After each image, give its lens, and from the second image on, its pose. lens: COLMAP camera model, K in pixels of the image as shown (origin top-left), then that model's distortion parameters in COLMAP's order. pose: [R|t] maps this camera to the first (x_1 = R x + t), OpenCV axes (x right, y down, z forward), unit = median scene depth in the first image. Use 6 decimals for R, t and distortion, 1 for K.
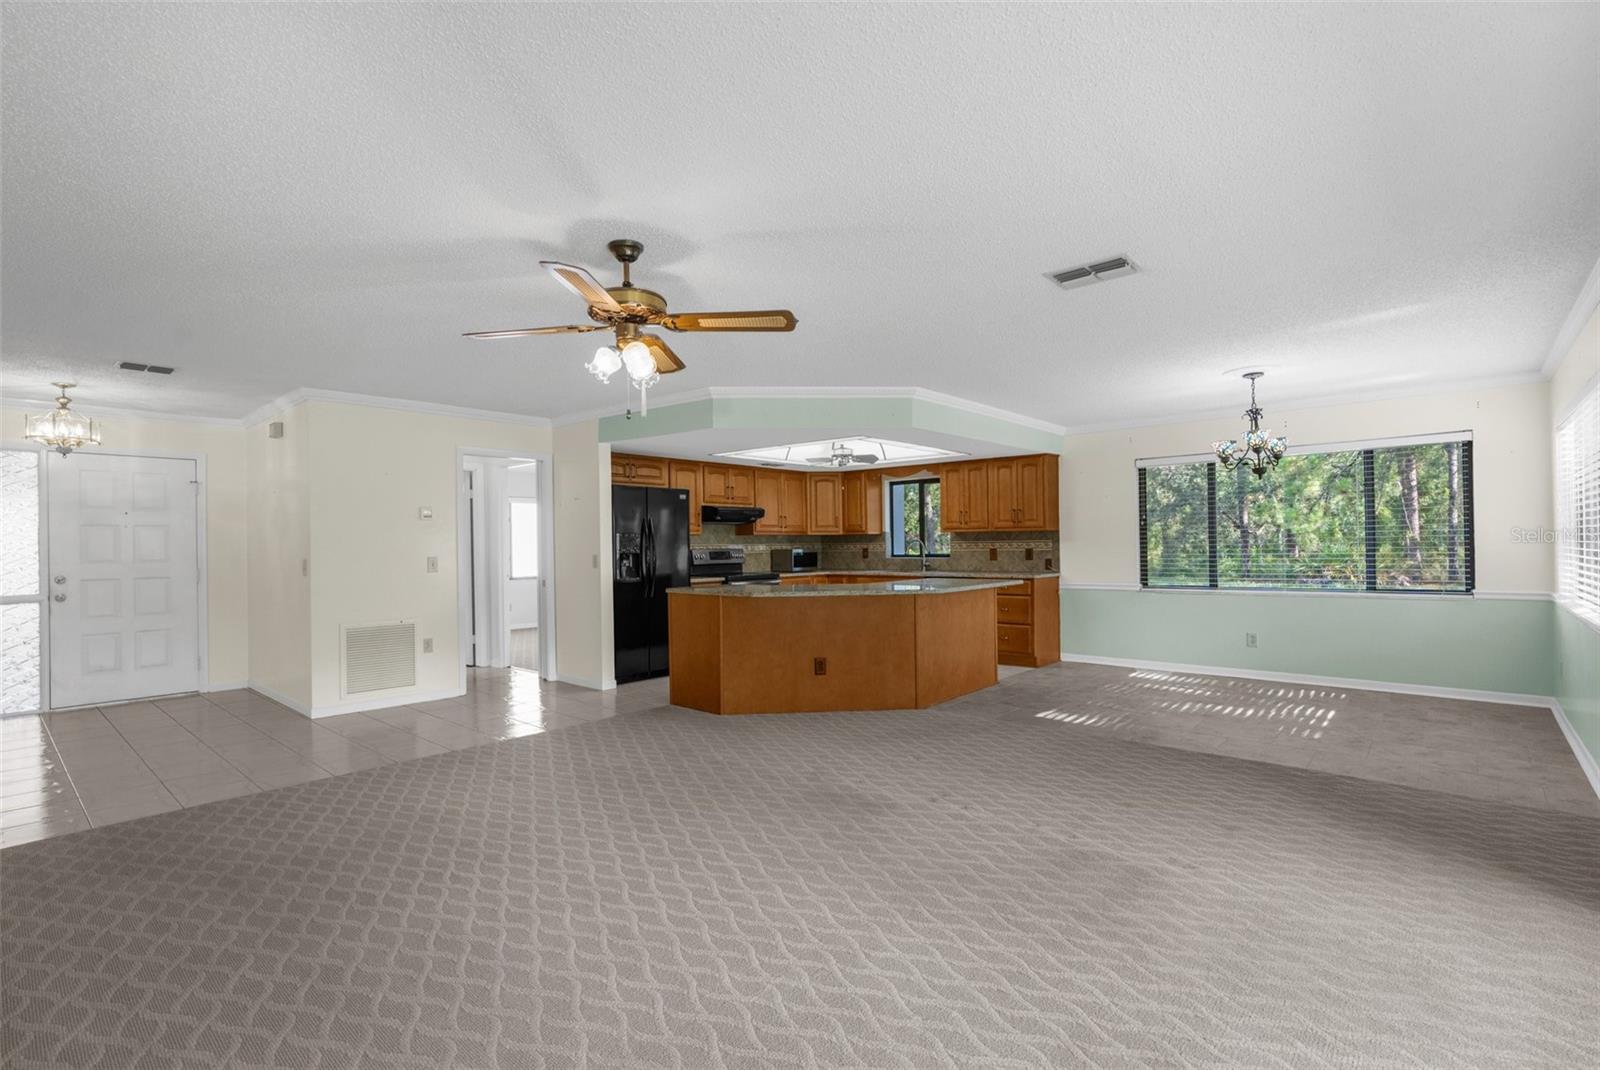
lens RADIAL K [[740.0, 0, 804.0], [0, 740.0, 540.8], [0, 0, 1]] dist [-0.012645, 0.000376]
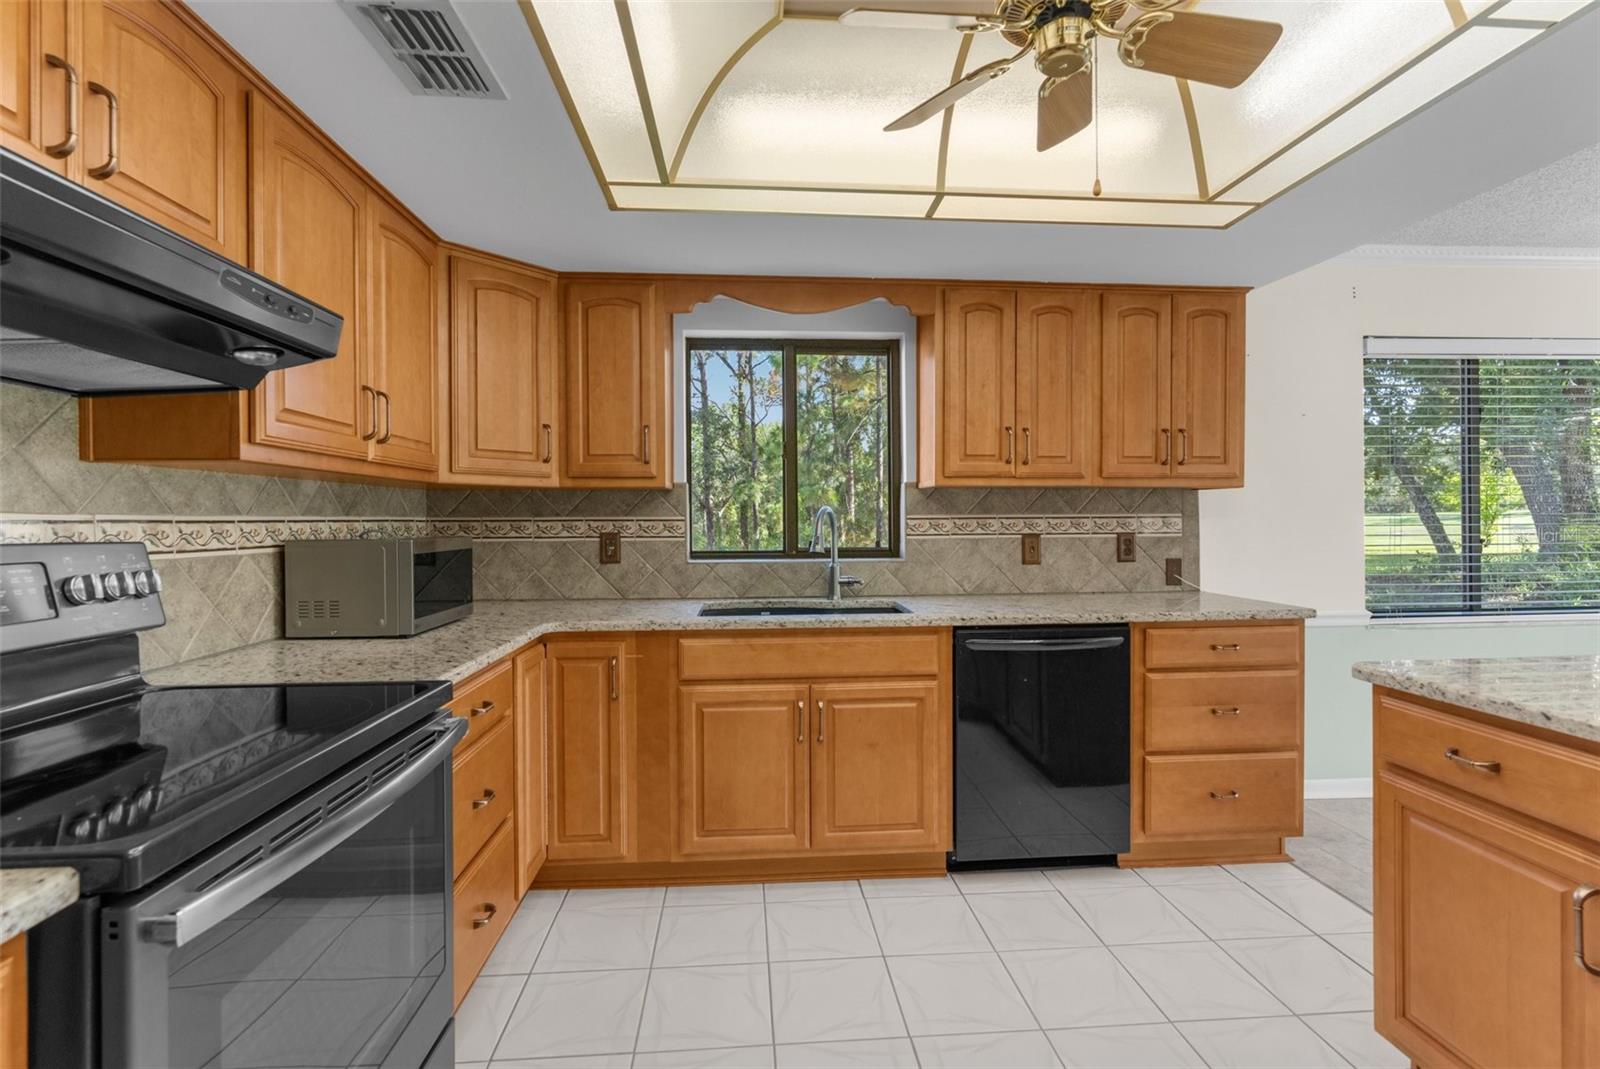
lens RADIAL K [[740.0, 0, 797.6], [0, 740.0, 524.7], [0, 0, 1]] dist [-0.012645, 0.000376]
pose [[0.700008, 0.004332, 0.714122, -0.105285], [-0.007509, 0.999971, 0.001295, 0.006426], [-0.714096, -0.006269, 0.700020, 0.837256]]
